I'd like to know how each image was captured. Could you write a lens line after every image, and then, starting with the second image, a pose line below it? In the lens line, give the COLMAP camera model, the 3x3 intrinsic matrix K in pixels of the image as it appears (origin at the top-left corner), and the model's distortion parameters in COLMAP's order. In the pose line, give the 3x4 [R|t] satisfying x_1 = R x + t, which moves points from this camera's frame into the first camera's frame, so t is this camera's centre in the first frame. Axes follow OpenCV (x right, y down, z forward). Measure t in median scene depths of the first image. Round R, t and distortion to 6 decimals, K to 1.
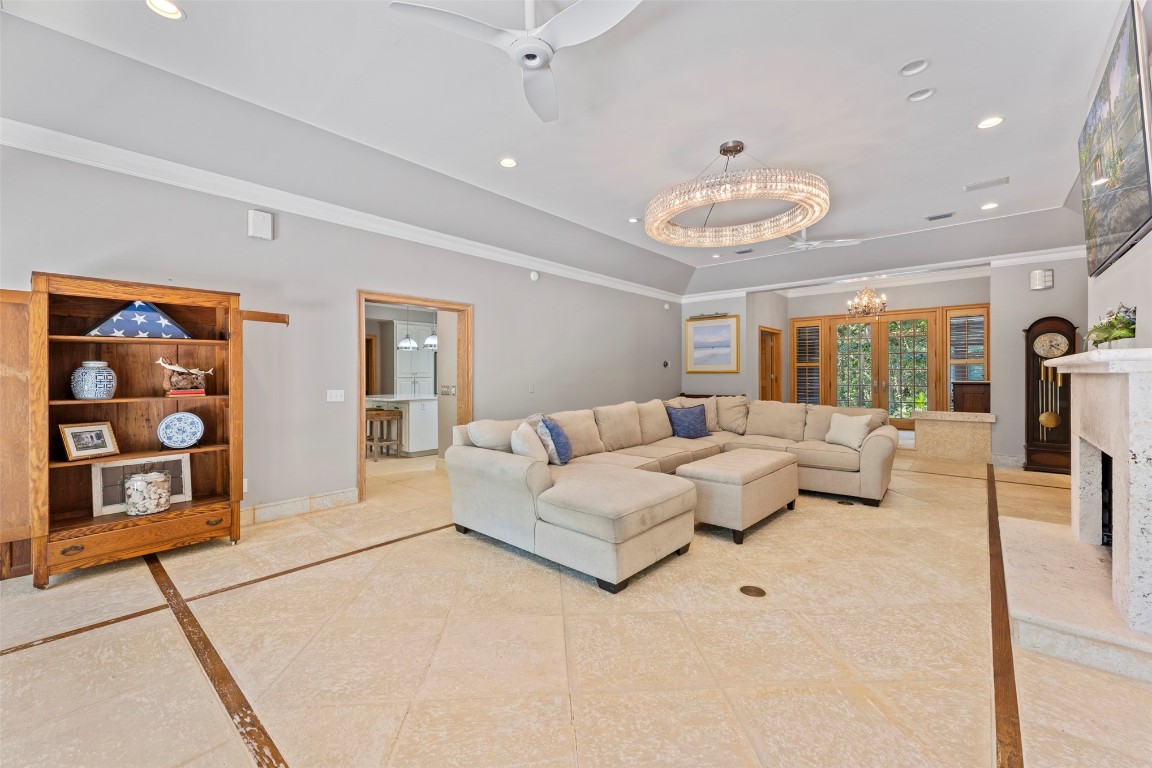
lens RADIAL K [[462.4, 0, 572.0], [0, 462.4, 379.0], [0, 0, 1]] dist [0.001961, 0.000313]
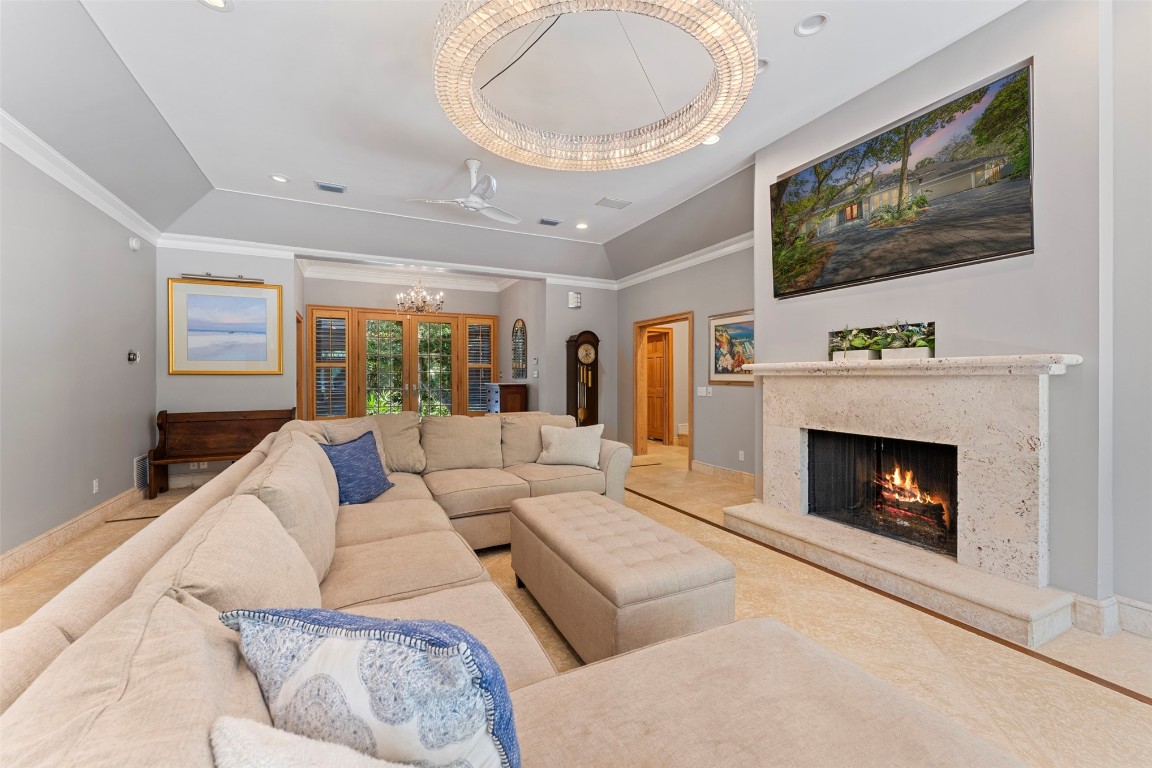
lens RADIAL K [[462.4, 0, 572.0], [0, 462.4, 379.0], [0, 0, 1]] dist [0.001961, 0.000313]
pose [[0.385423, -0.002028, 0.922738, -0.126501], [0.009620, 0.999952, -0.001821, -0.003535], [-0.922690, 0.009579, 0.385424, 0.568883]]
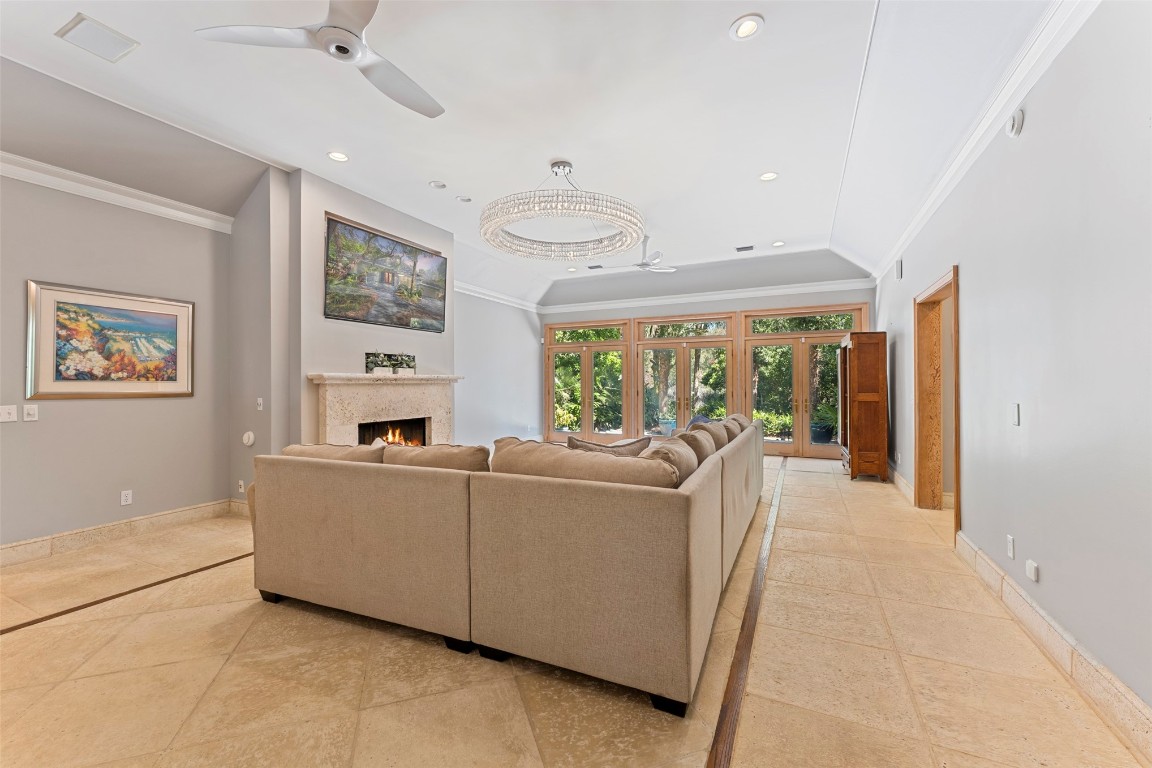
lens RADIAL K [[462.4, 0, 572.0], [0, 462.4, 379.0], [0, 0, 1]] dist [0.001961, 0.000313]
pose [[-0.964002, 0.004425, -0.265858, 0.429419], [0.003456, 0.999986, 0.004115, -0.016660], [0.265872, 0.003049, -0.964003, 1.423103]]
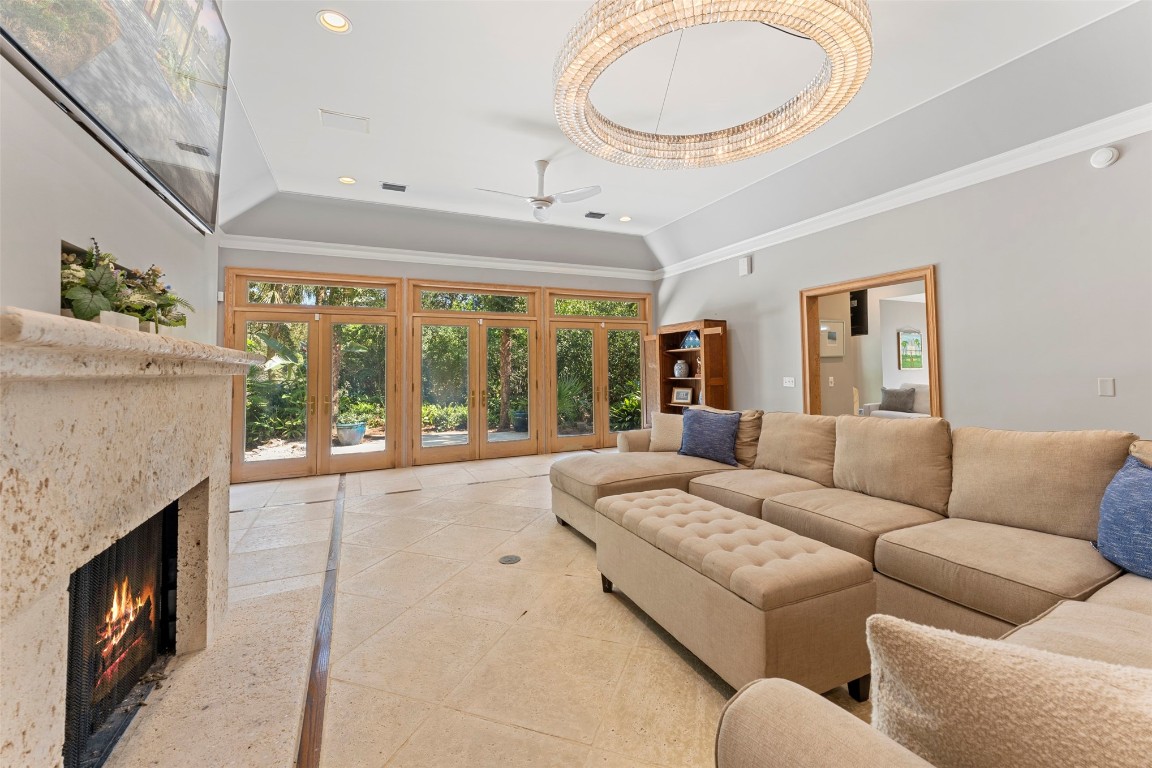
lens RADIAL K [[474.4, 0, 578.0], [0, 474.4, 347.7], [0, 0, 1]] dist [0.000419, 0.000067]
pose [[-0.393962, -0.031447, -0.918589, 0.665414], [0.007478, 0.999272, -0.037416, -0.009472], [0.919096, -0.021610, -0.393440, 0.763730]]
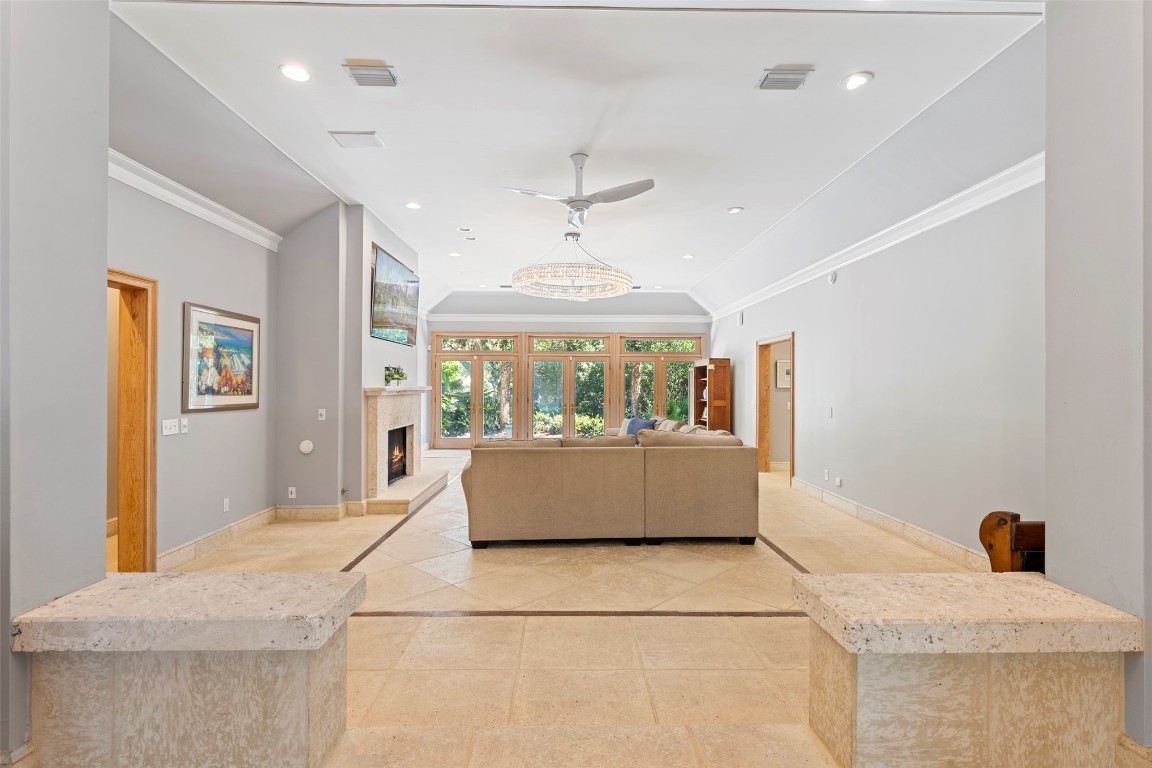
lens RADIAL K [[538.4, 0, 569.5], [0, 538.4, 379.4], [0, 0, 1]] dist [0.000467, -0.000077]
pose [[-0.741623, -0.006695, -0.670783, 1.031415], [-0.009589, 0.999954, 0.000621, -0.041981], [0.670748, 0.006893, -0.741653, 1.566615]]
